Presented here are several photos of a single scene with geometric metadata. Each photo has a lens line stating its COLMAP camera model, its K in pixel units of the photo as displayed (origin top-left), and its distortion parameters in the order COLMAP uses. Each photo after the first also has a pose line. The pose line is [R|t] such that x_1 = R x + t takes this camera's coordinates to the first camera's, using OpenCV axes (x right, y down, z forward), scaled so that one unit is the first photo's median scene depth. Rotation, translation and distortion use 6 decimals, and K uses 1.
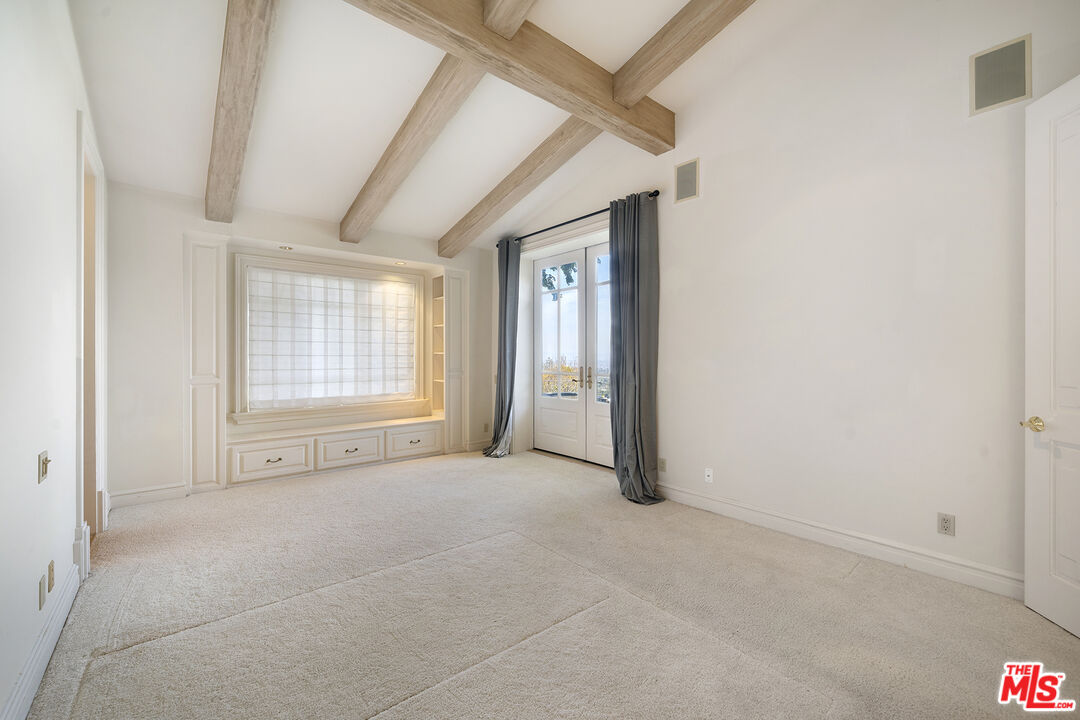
lens RADIAL K [[439.3, 0, 539.6], [0, 439.3, 355.2], [0, 0, 1]] dist [0.000677, 0.000344]
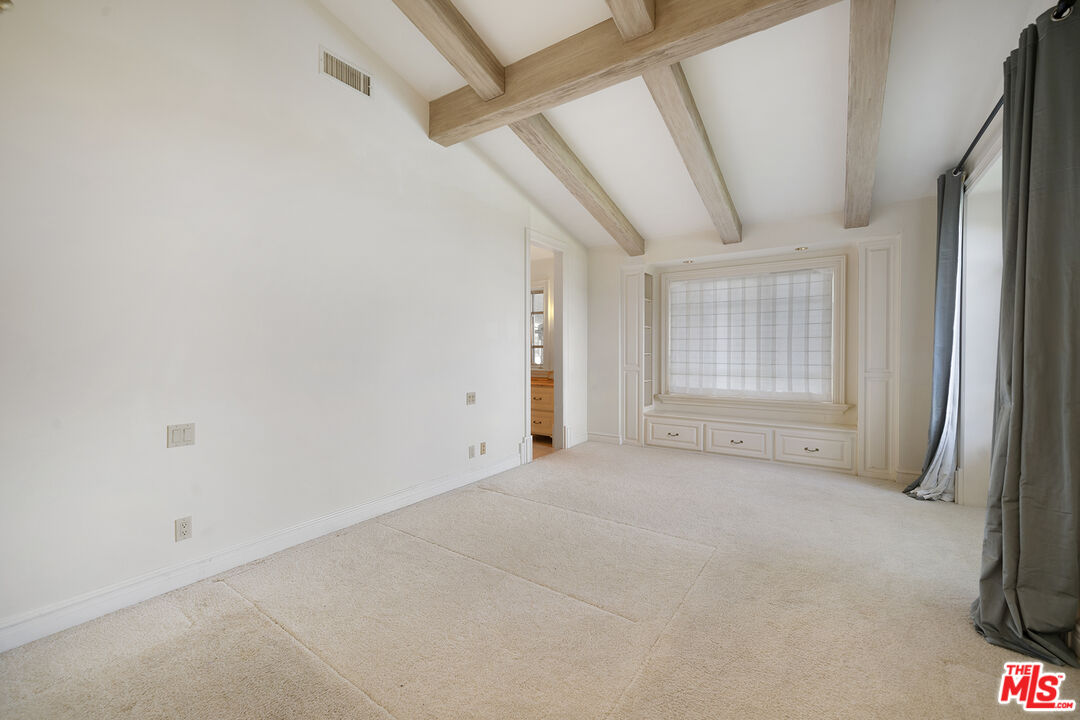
lens RADIAL K [[439.3, 0, 539.6], [0, 439.3, 359.6], [0, 0, 1]] dist [0.000677, 0.000344]
pose [[0.266298, 0.021466, -0.963652, 0.459909], [0.001072, 0.999745, 0.022566, -0.003419], [0.963890, -0.007043, 0.266207, 0.273906]]
